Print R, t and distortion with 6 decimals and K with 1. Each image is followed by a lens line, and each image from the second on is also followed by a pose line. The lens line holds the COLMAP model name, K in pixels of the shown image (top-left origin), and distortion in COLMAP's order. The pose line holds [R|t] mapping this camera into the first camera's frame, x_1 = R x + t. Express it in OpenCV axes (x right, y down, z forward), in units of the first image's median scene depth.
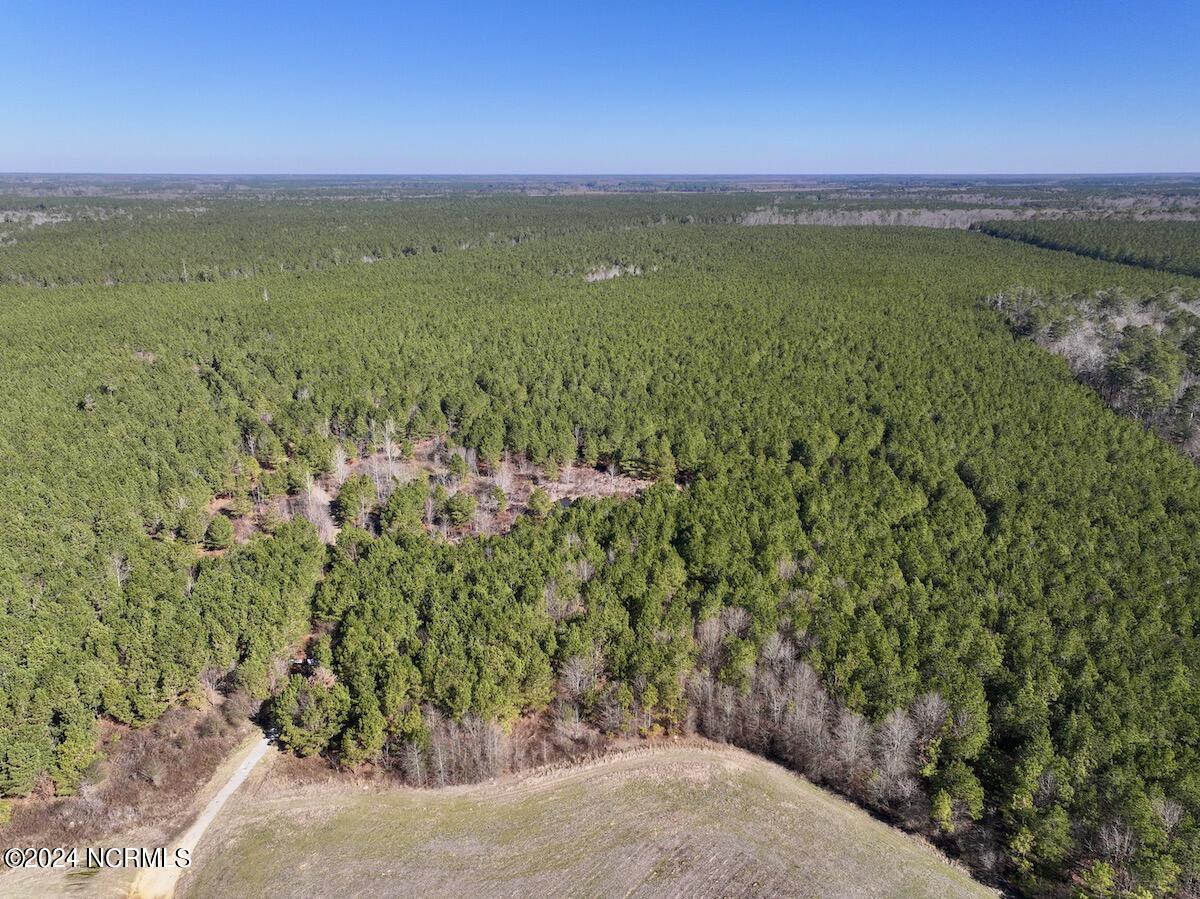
lens RADIAL K [[855.1, 0, 600.0], [0, 855.1, 449.5], [0, 0, 1]] dist [0.008691, 0.004197]
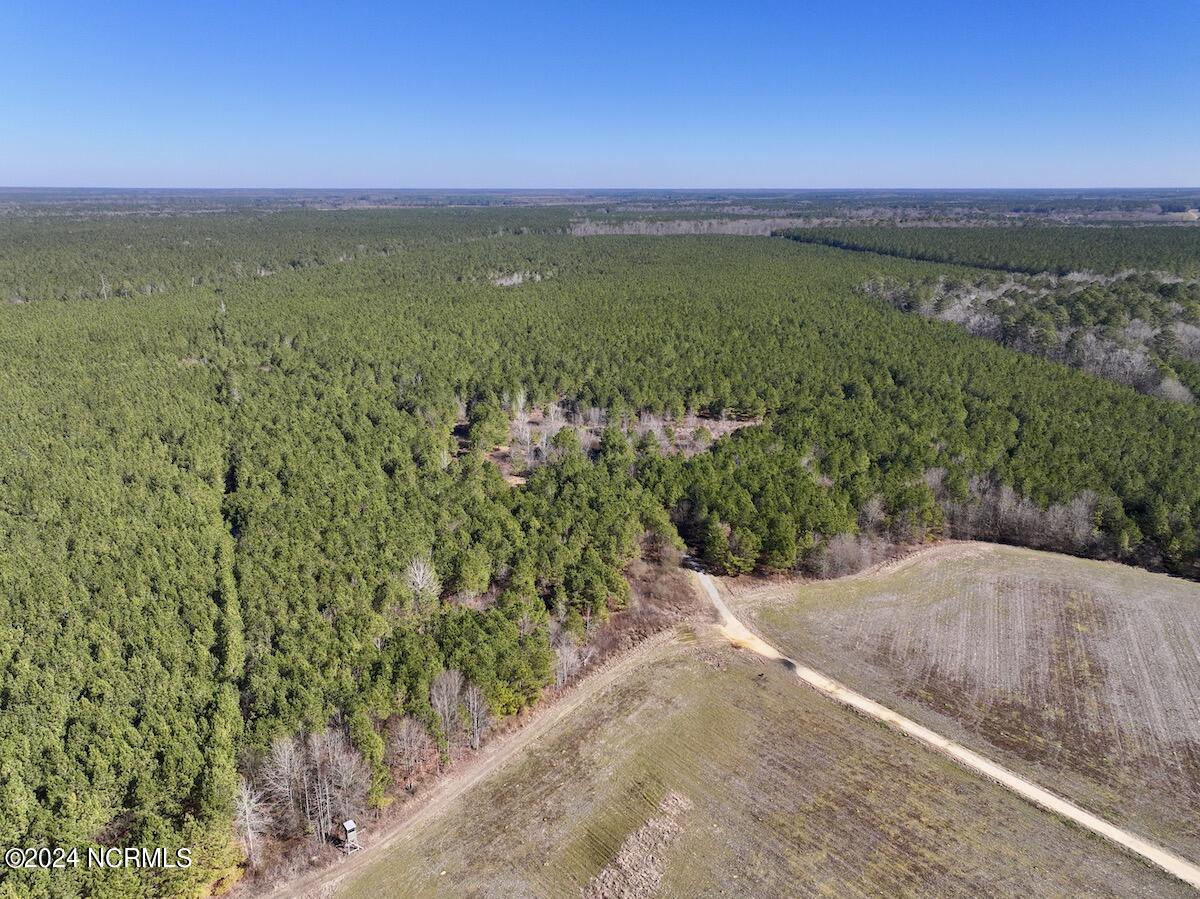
lens RADIAL K [[855.1, 0, 600.0], [0, 855.1, 449.5], [0, 0, 1]] dist [0.008691, 0.004197]
pose [[0.960775, -0.080945, 0.265253, -0.120761], [0.084985, 0.996375, -0.003773, 0.015567], [-0.263986, 0.026167, 0.964172, -0.048106]]
